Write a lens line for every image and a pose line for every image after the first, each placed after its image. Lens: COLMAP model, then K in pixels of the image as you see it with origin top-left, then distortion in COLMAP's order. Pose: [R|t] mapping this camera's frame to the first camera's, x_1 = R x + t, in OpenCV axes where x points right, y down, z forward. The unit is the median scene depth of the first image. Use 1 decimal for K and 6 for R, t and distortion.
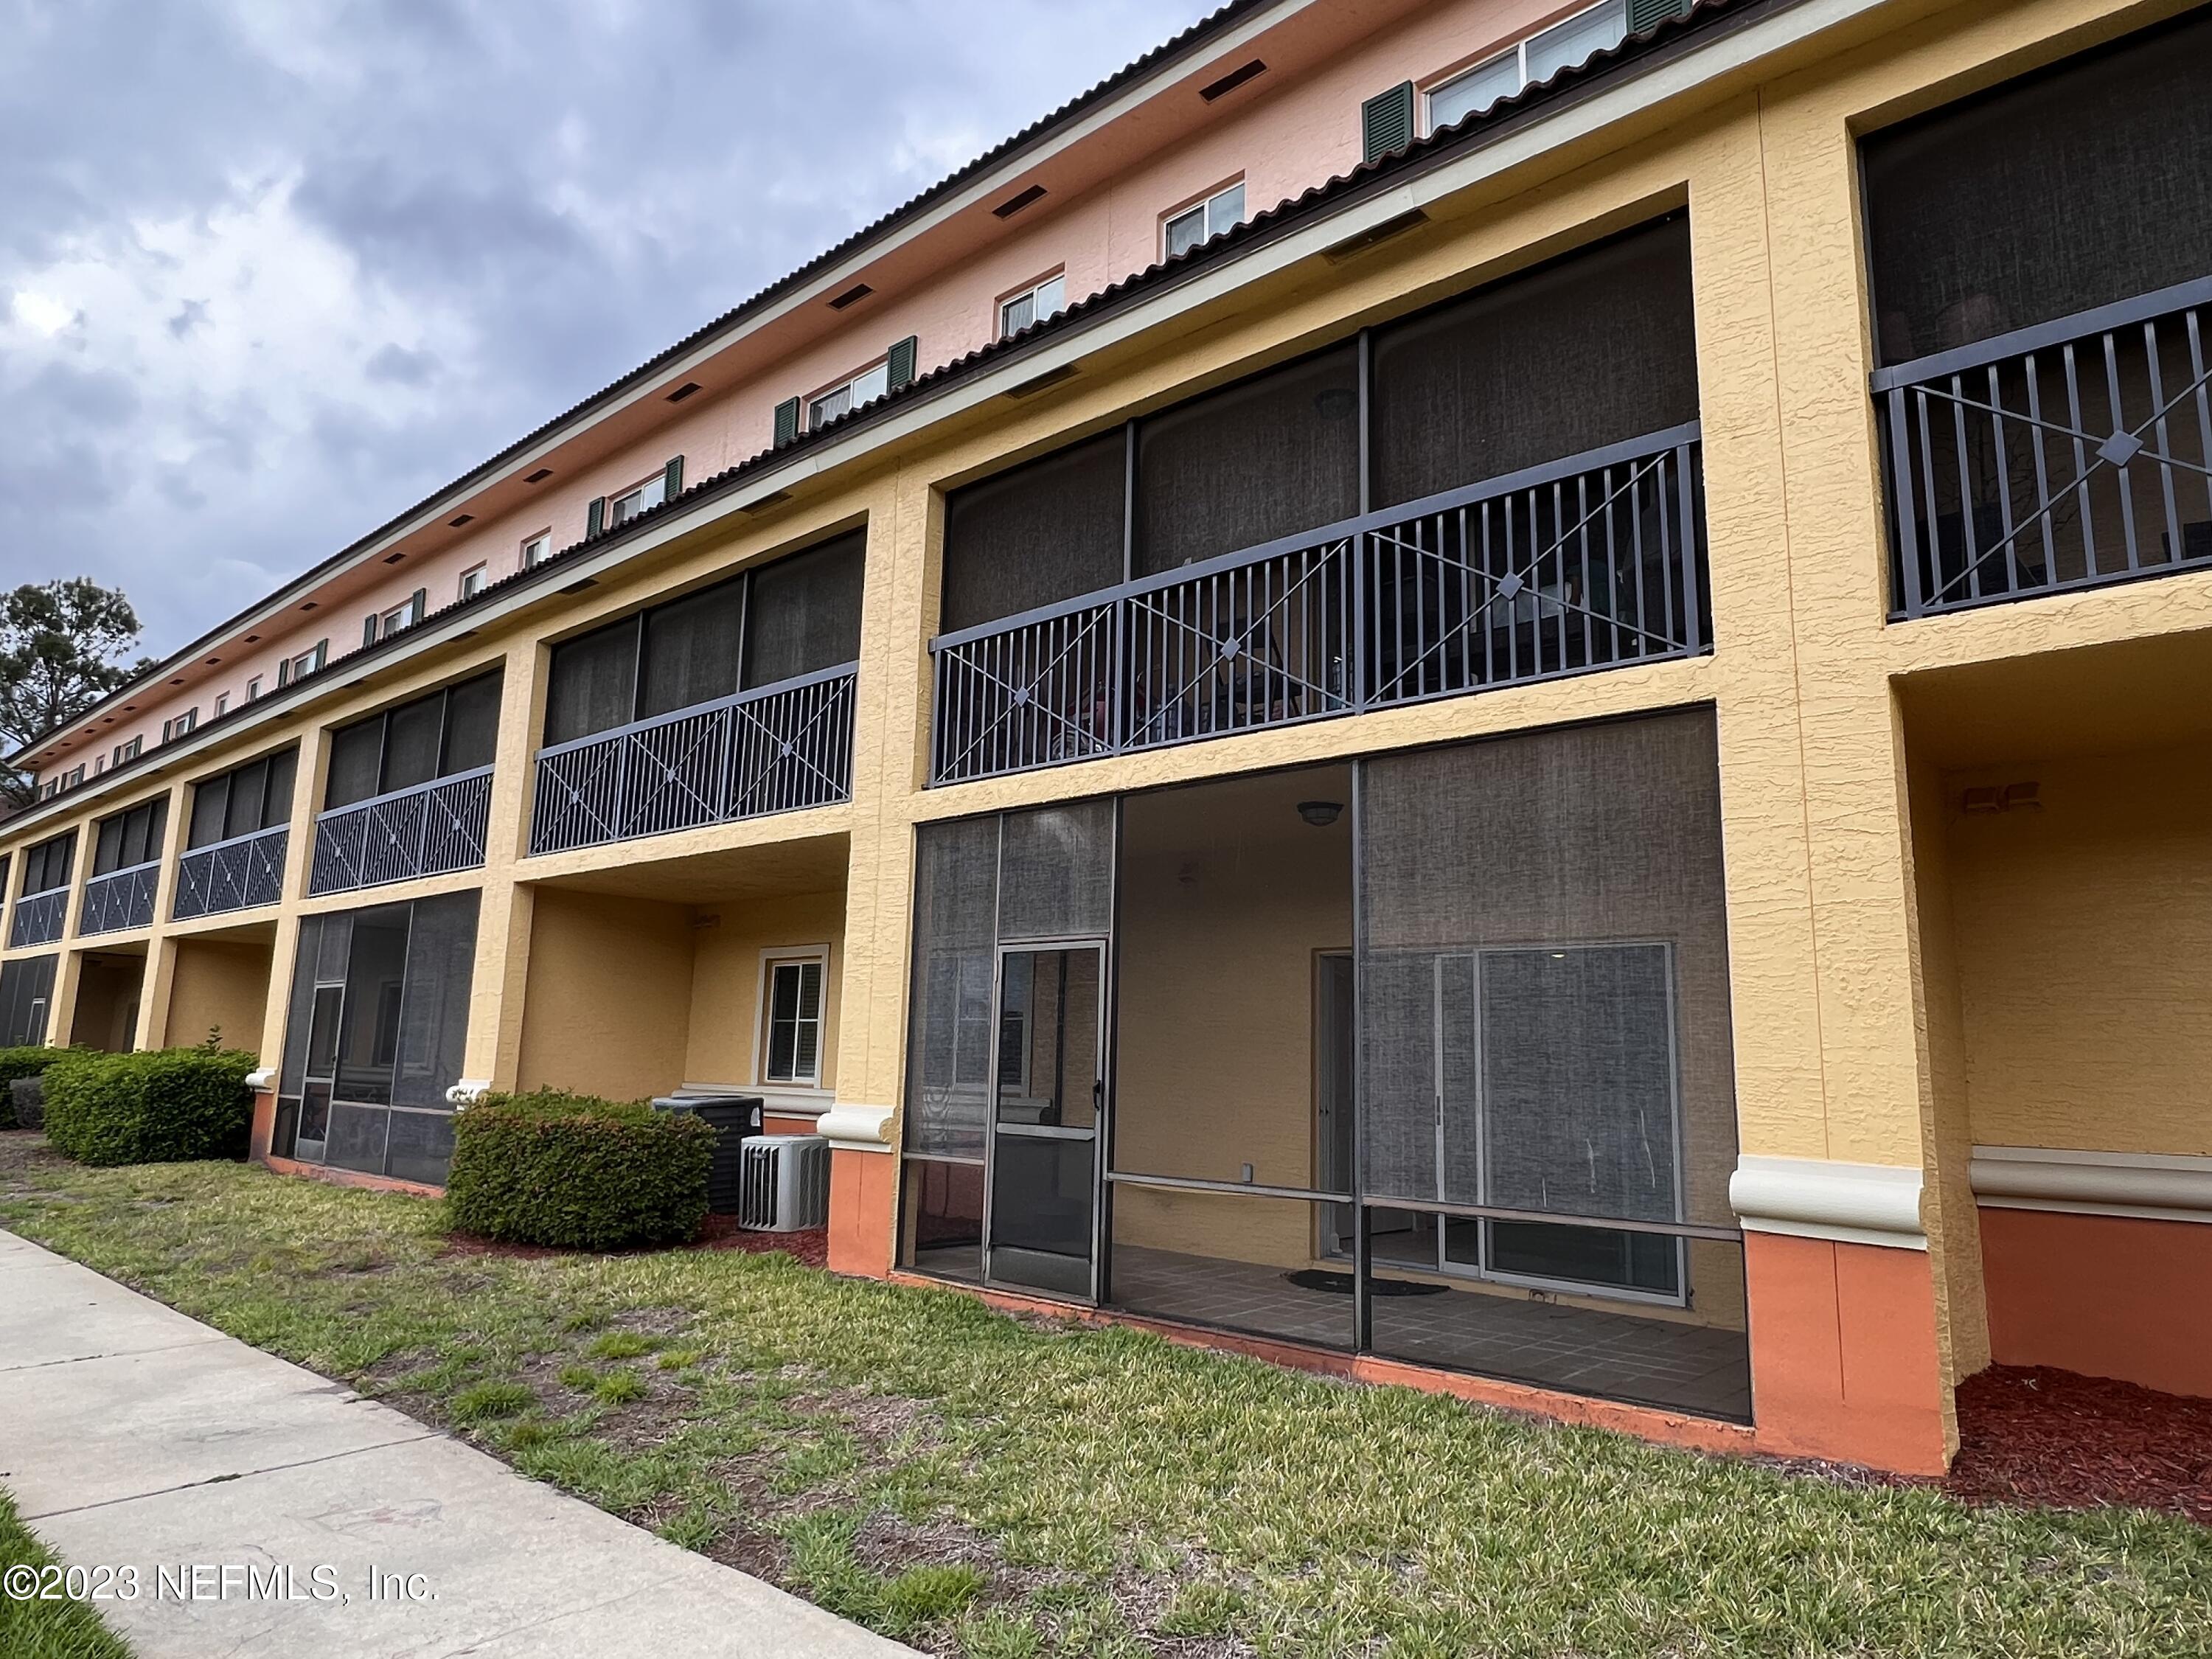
lens RADIAL K [[1365.3, 0, 1143.6], [0, 1365.3, 843.8], [0, 0, 1]] dist [-0.021293, -0.001236]
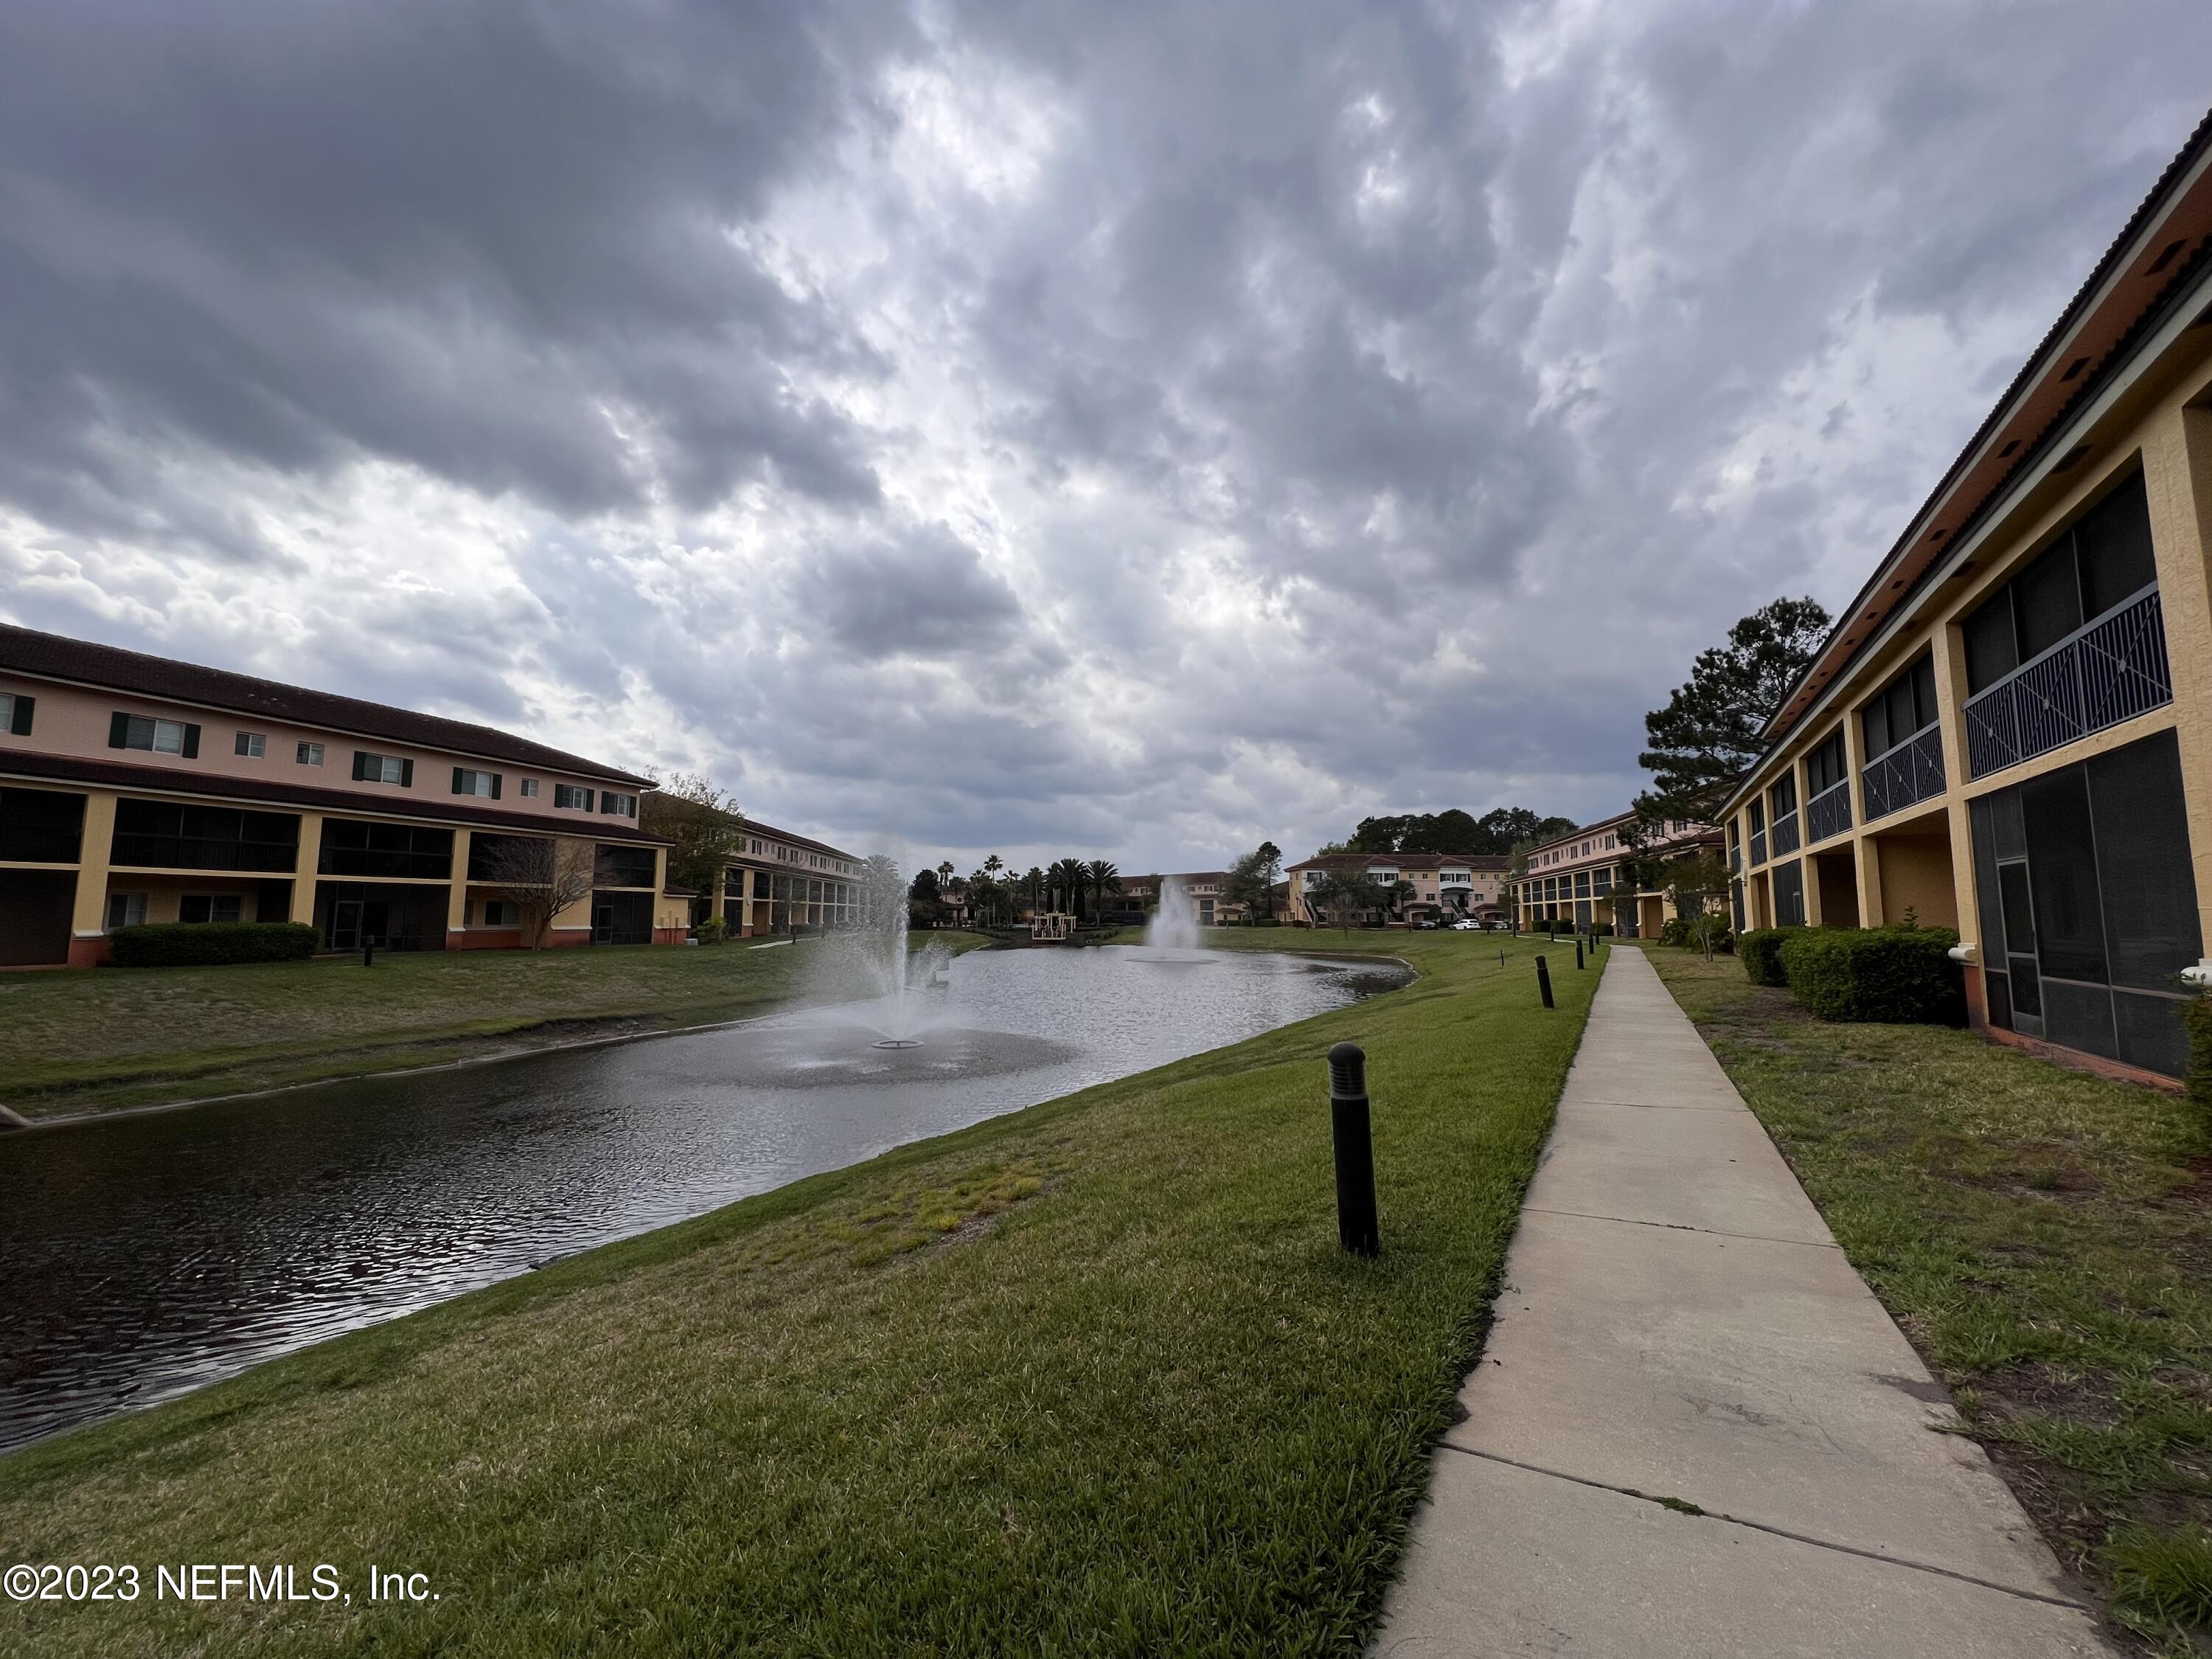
lens RADIAL K [[881.2, 0, 1103.5], [0, 881.2, 825.5], [0, 0, 1]] dist [0.000948, 0.000000]
pose [[0.174278, -0.124302, -0.976820, -0.070508], [0.160529, 0.982316, -0.096361, 0.031737], [0.971523, -0.140014, 0.191150, 0.214238]]
